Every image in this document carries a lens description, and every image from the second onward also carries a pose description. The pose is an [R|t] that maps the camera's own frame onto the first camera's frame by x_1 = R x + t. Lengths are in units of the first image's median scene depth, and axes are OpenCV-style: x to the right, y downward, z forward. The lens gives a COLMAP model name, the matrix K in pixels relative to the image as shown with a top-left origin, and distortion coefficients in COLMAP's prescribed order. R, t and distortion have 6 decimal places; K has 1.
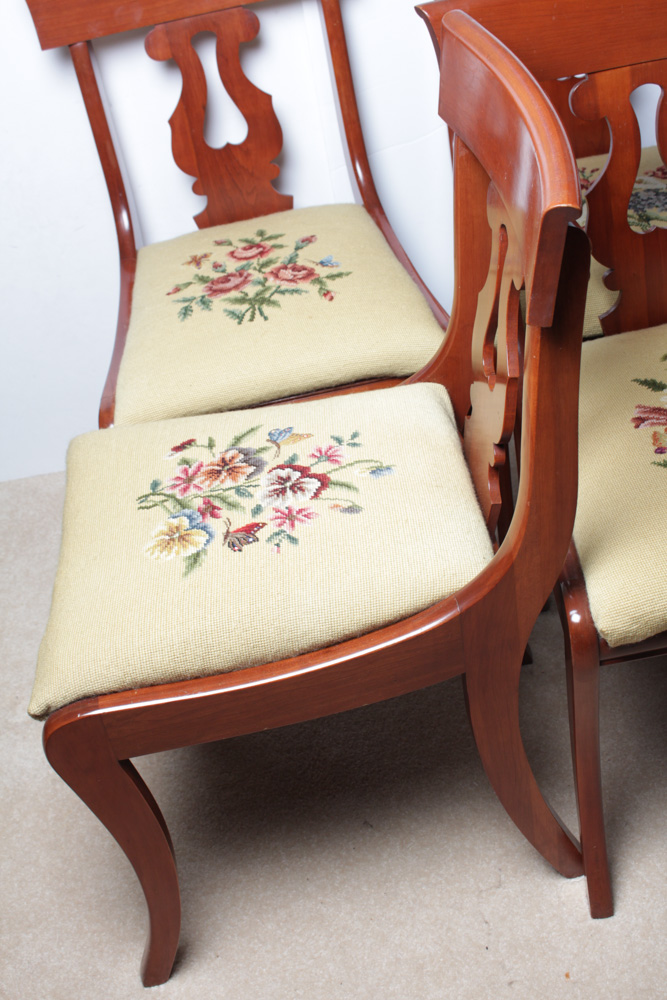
lens RADIAL K [[1241.5, 0, 333.5], [0, 1241.5, 500.0], [0, 0, 1]] dist [-0.073269, 0.066263]
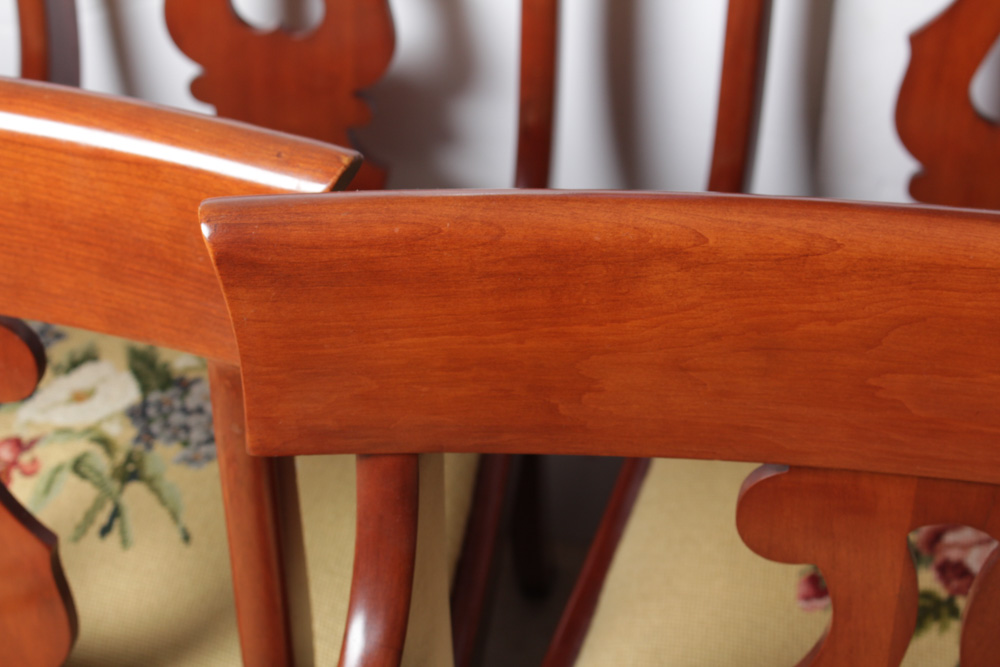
lens RADIAL K [[1952.6, 0, 500.0], [0, 1952.6, 333.5], [0, 0, 1]] dist [-0.018869, 0.321075]
pose [[0.939778, 0.316103, -0.129984, 0.444786], [-0.297060, 0.943513, 0.146756, -0.409690], [0.169032, -0.099305, 0.980595, 0.327930]]
